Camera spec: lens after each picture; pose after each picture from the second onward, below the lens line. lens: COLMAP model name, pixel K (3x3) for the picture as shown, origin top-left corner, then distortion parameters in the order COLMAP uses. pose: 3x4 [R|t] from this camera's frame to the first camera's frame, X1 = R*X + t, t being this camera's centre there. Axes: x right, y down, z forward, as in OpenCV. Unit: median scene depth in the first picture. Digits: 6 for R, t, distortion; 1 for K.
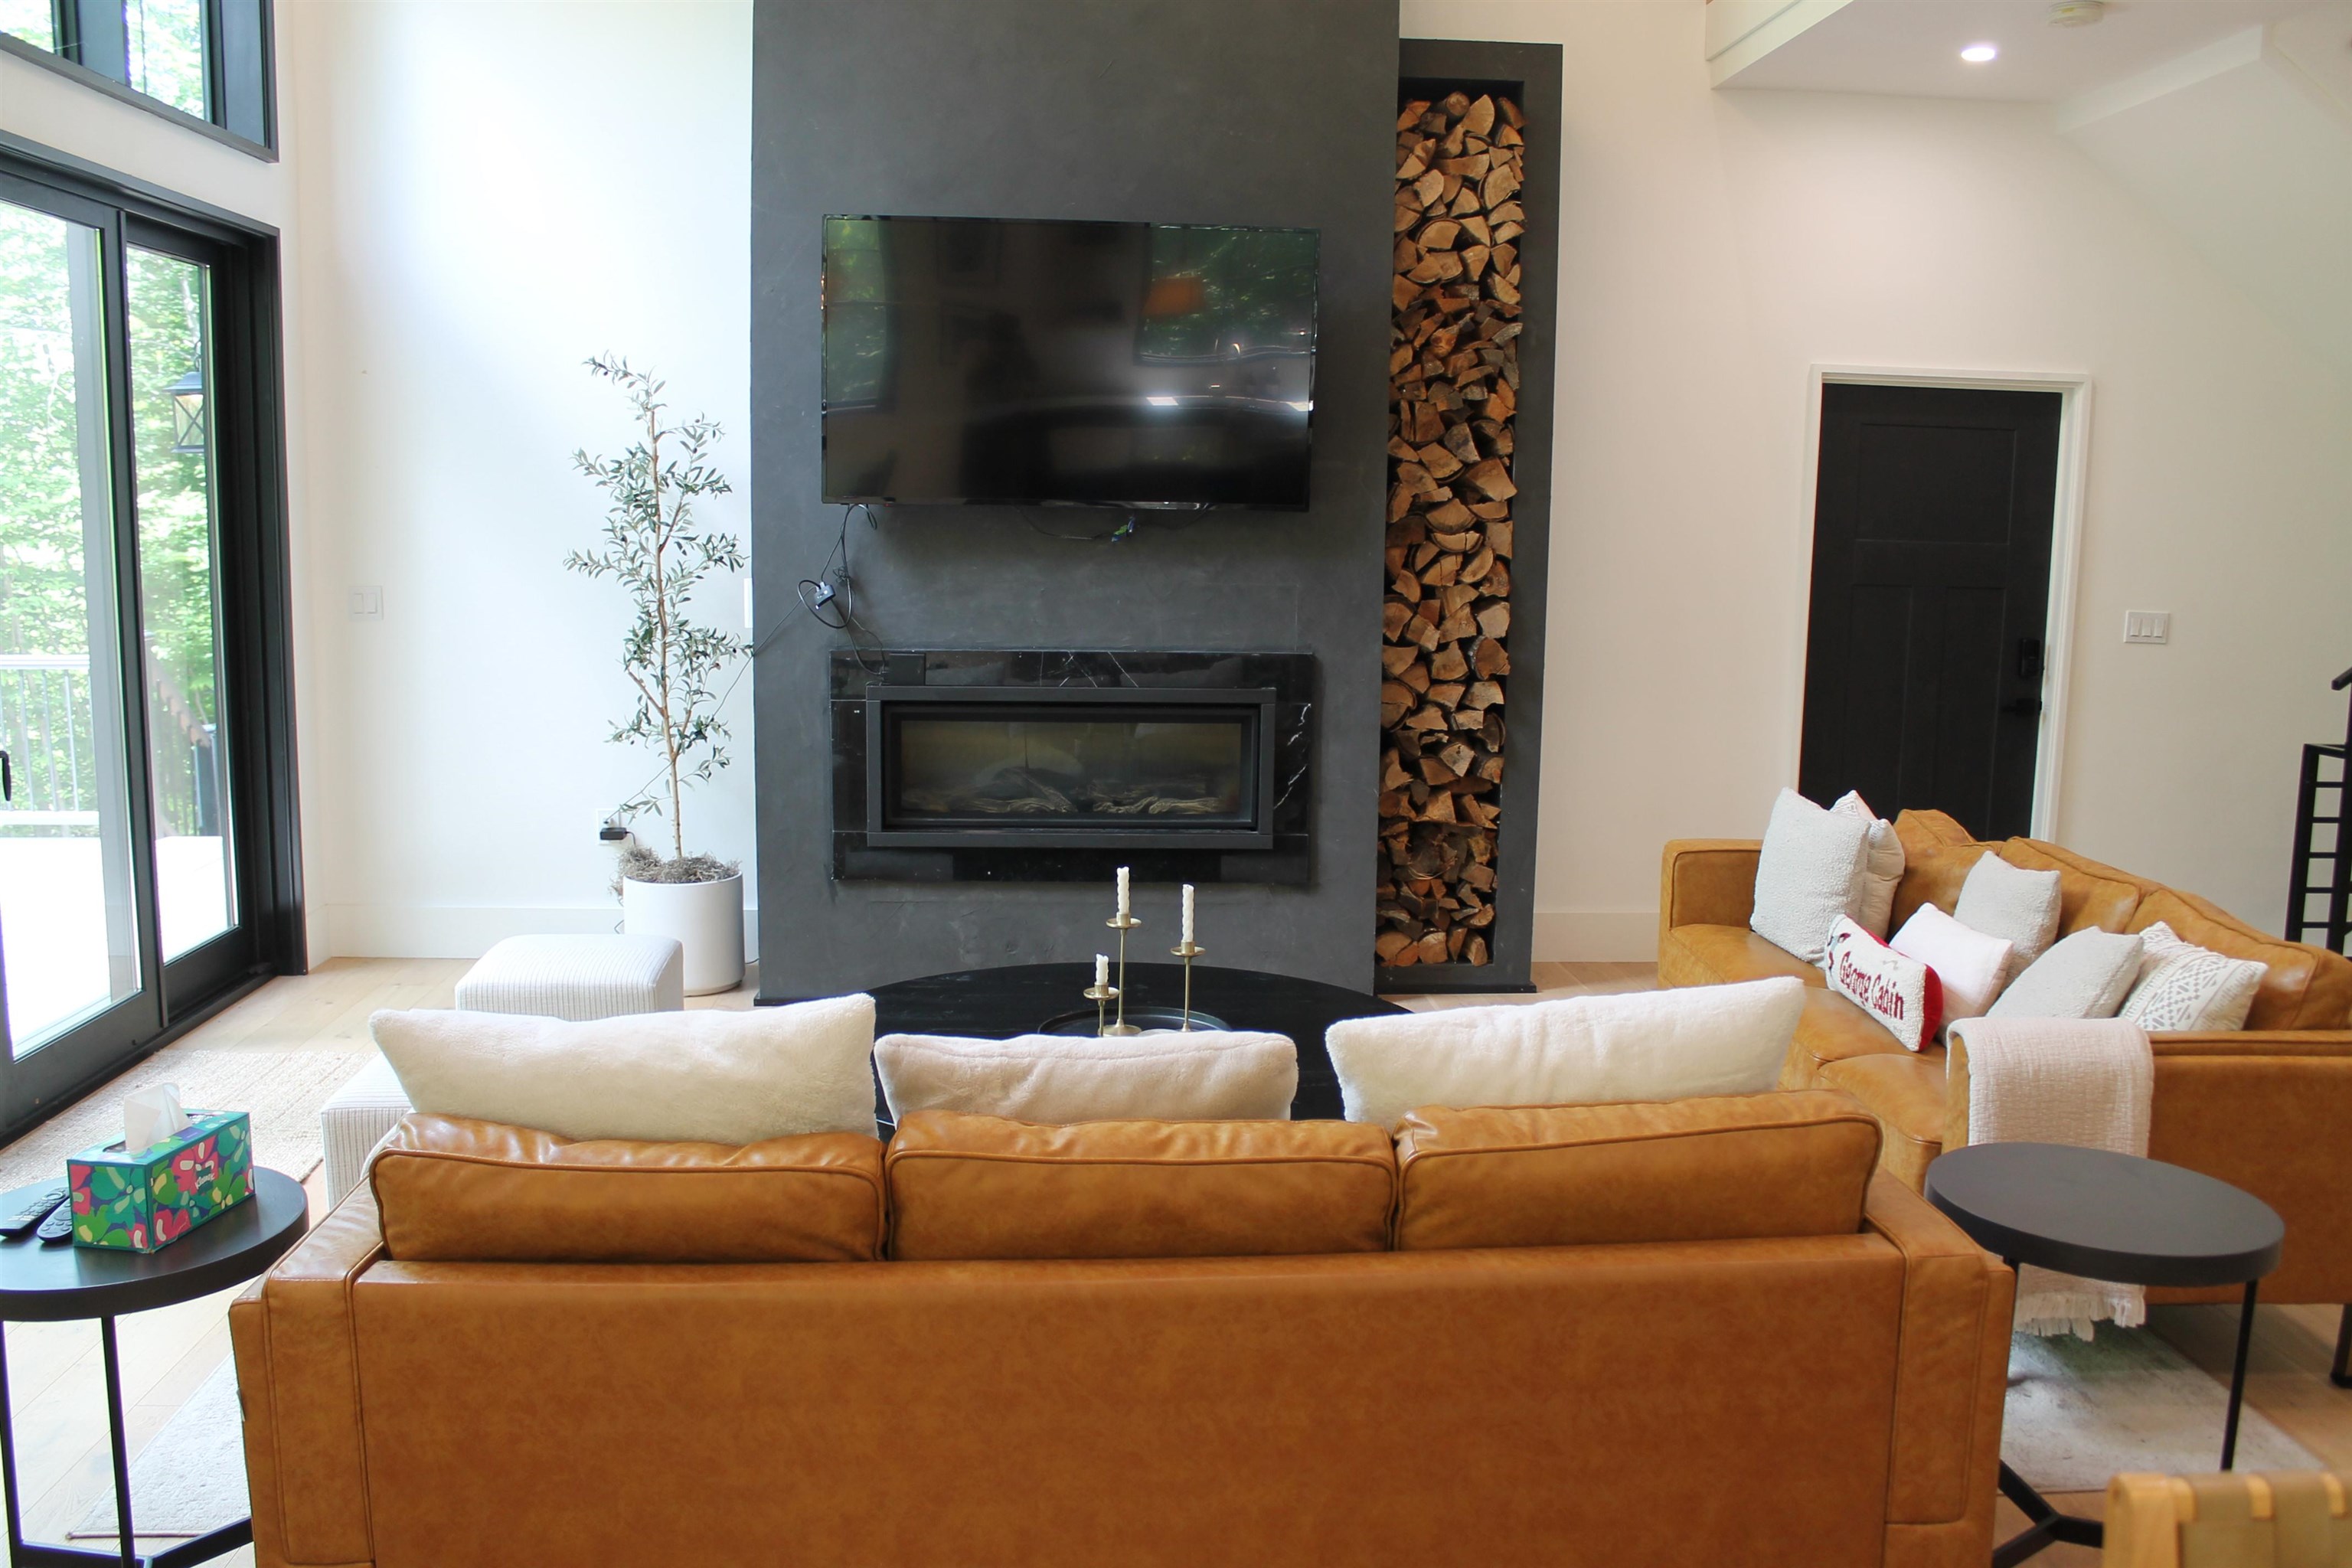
lens RADIAL K [[2008.5, 0, 1165.2], [0, 2008.5, 789.8], [0, 0, 1]] dist [-0.139718, 0.112646]
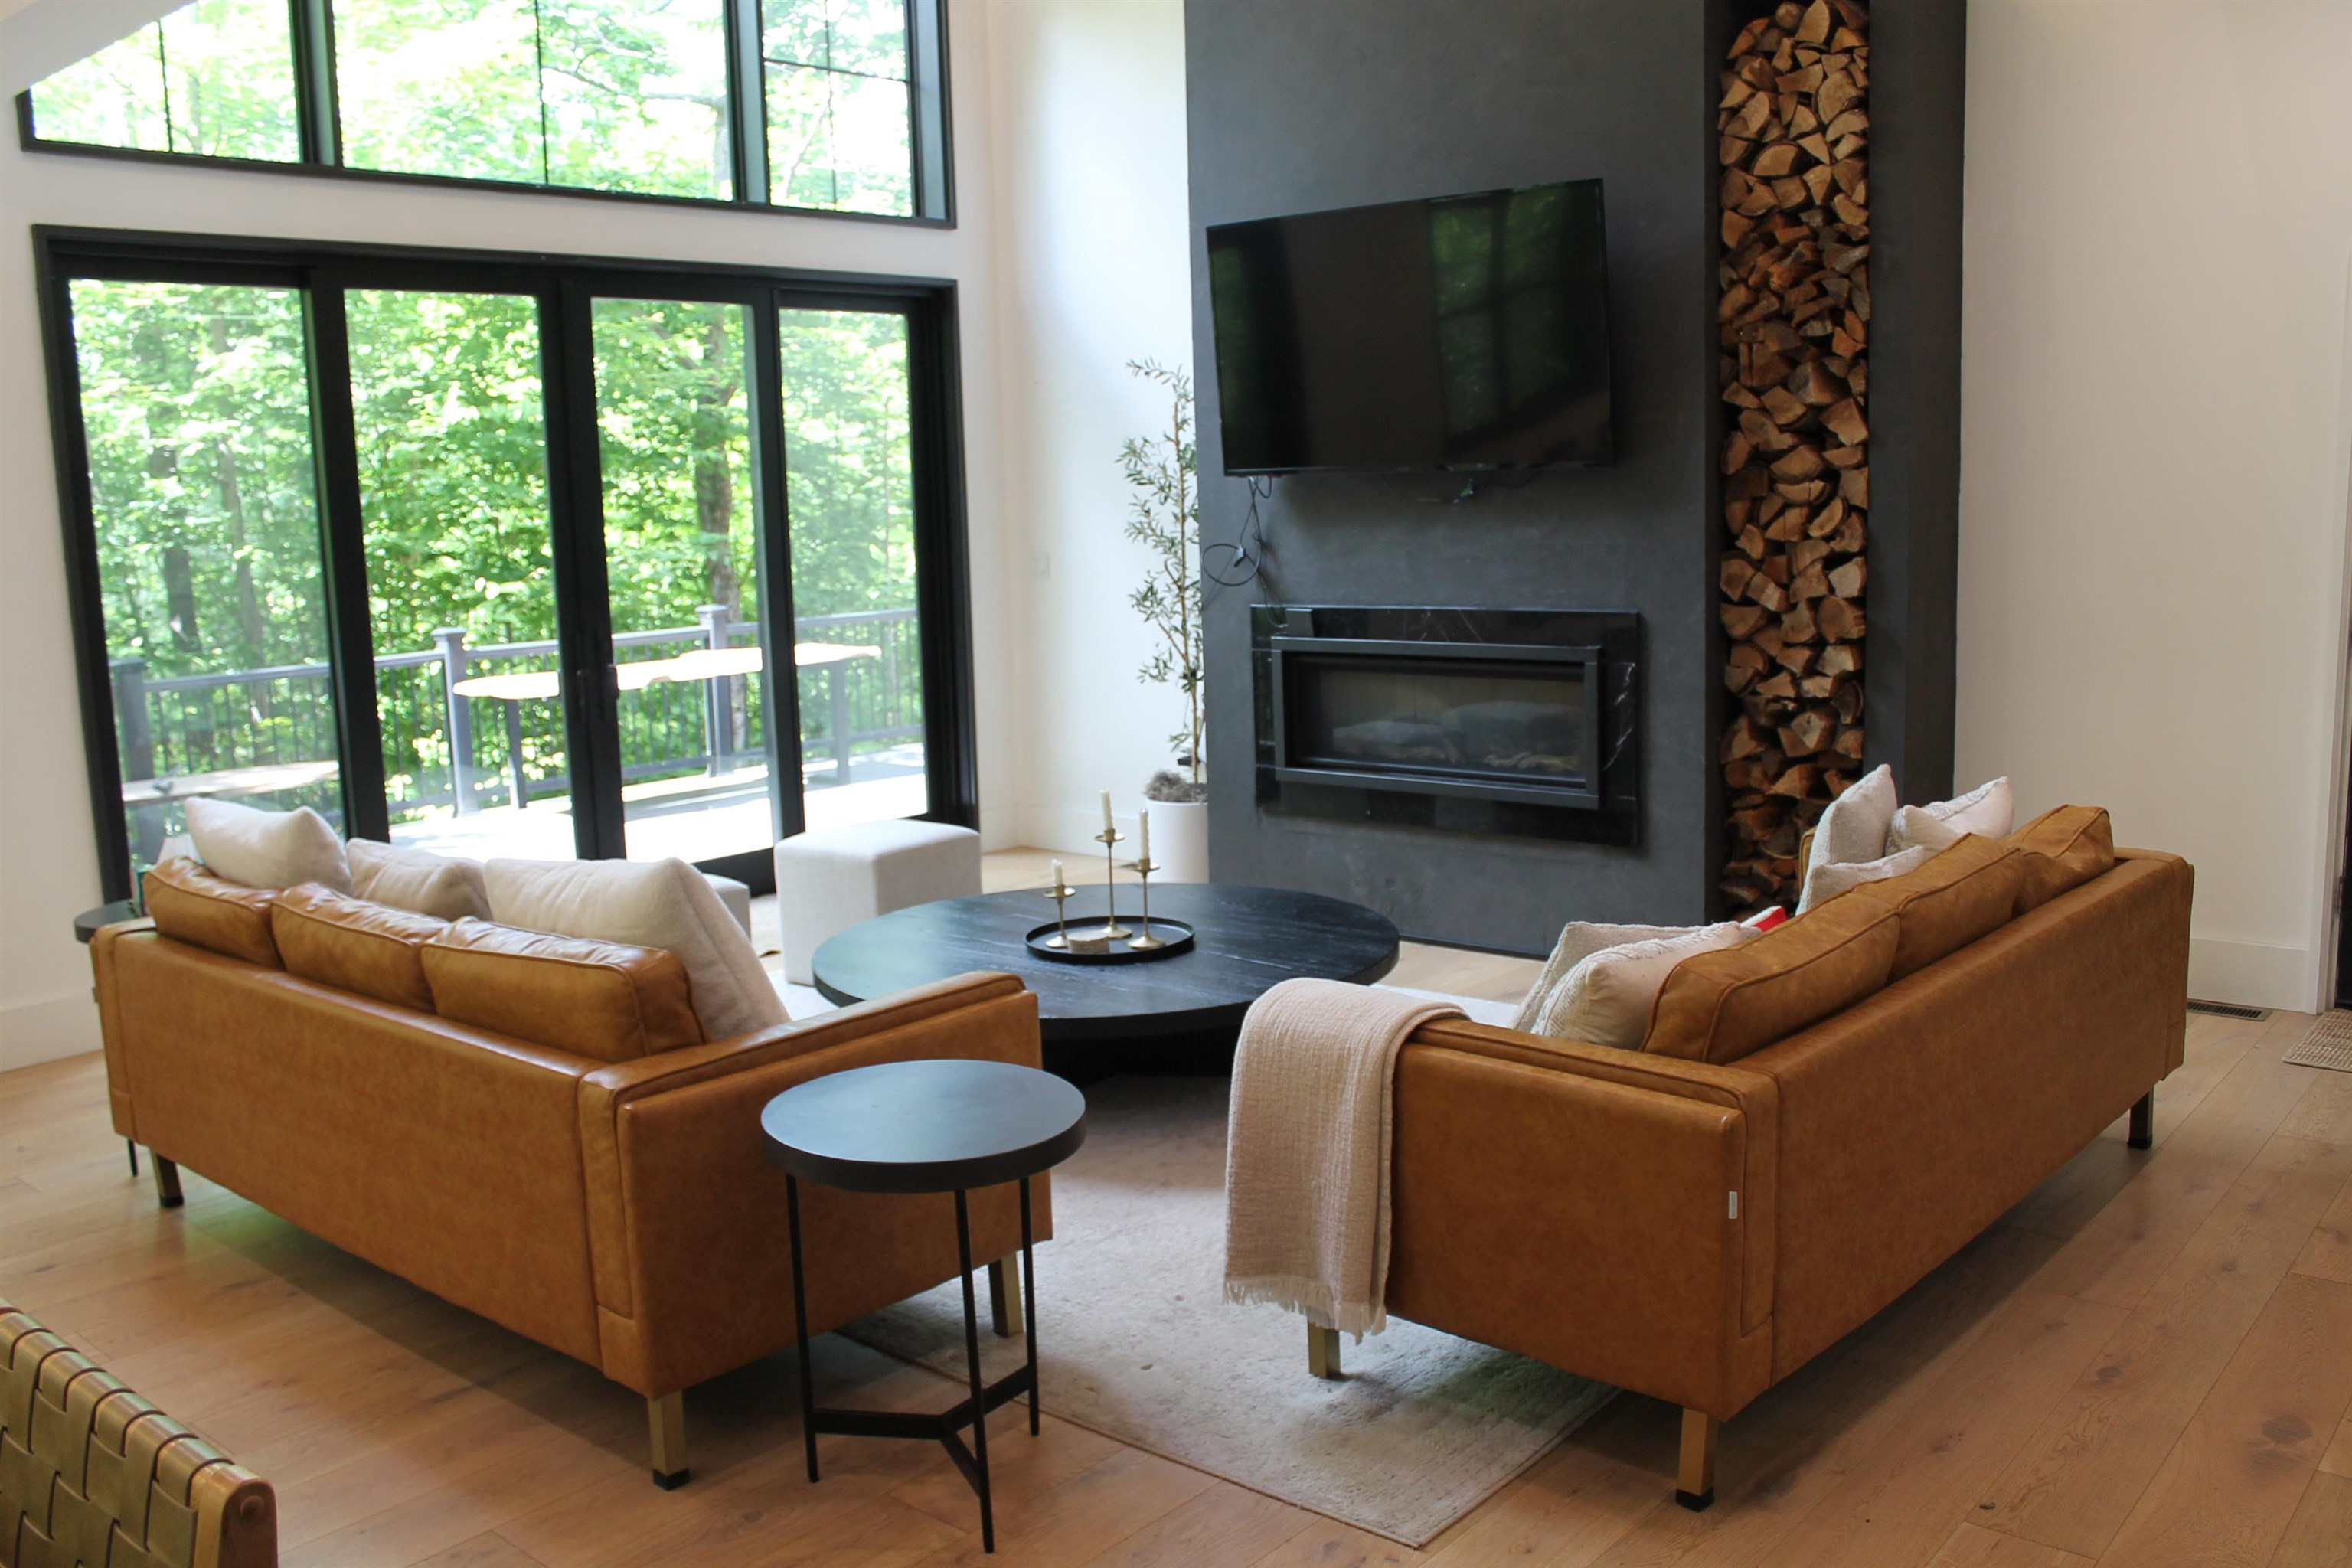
lens RADIAL K [[2008.5, 0, 1158.1], [0, 2008.5, 804.4], [0, 0, 1]] dist [-0.139718, 0.112646]
pose [[0.705365, 0.071875, -0.705191, 0.592619], [-0.058687, 0.997352, 0.042951, -0.002788], [0.706411, 0.011089, 0.707715, 0.151288]]
